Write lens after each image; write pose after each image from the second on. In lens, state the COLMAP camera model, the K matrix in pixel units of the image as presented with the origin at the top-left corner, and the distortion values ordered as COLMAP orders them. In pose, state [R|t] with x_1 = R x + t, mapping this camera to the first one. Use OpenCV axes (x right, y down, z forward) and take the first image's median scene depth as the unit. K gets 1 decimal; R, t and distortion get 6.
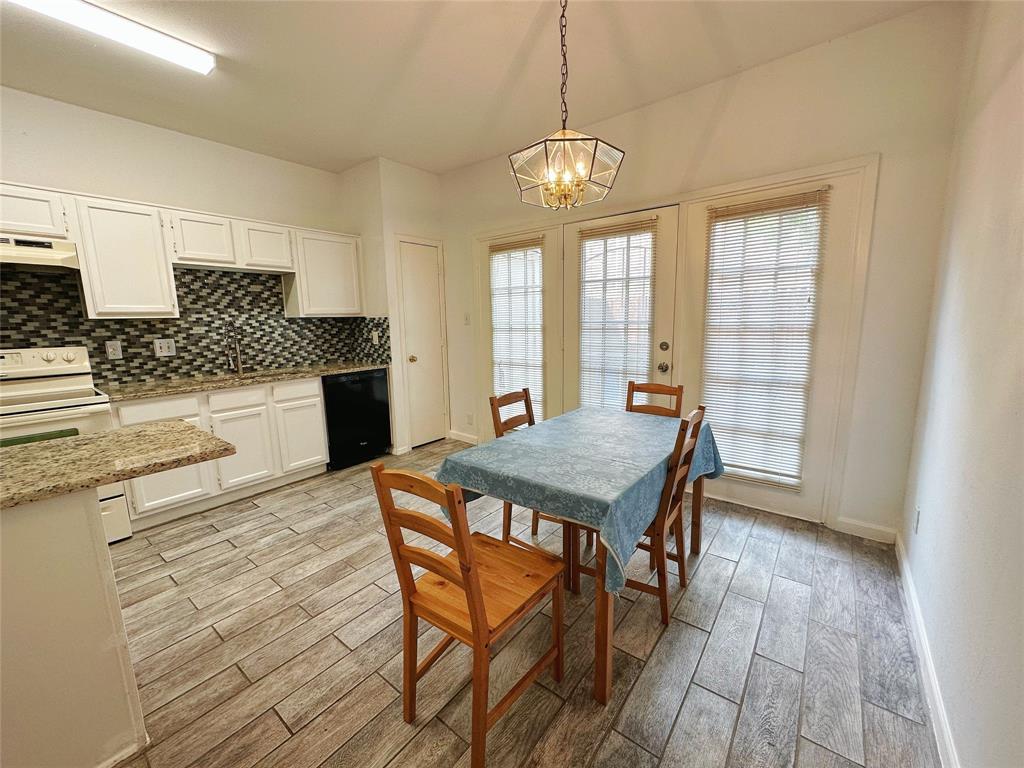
lens RADIAL K [[409.9, 0, 512.5], [0, 409.9, 382.9], [0, 0, 1]] dist [0.003523, 0.000162]
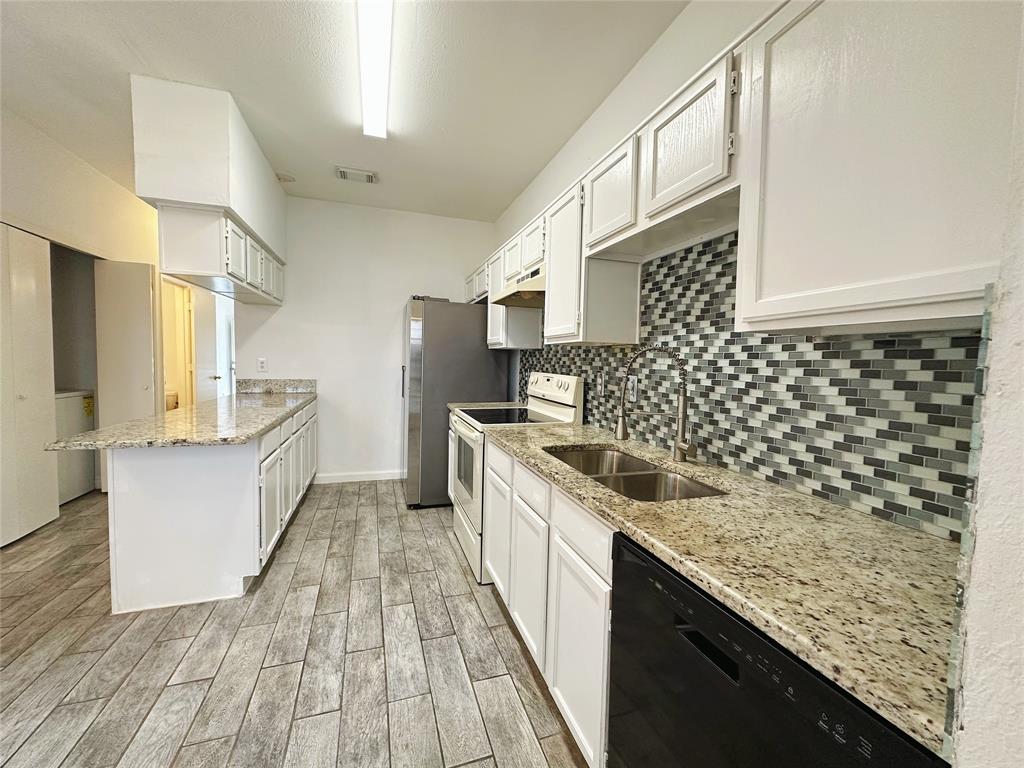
lens RADIAL K [[409.9, 0, 513.1], [0, 409.9, 381.0], [0, 0, 1]] dist [0.003523, 0.000162]
pose [[-0.547859, 0.050293, -0.835058, -0.182433], [-0.142934, 0.977886, 0.152670, -0.156271], [0.824270, 0.202999, -0.528555, 1.091994]]
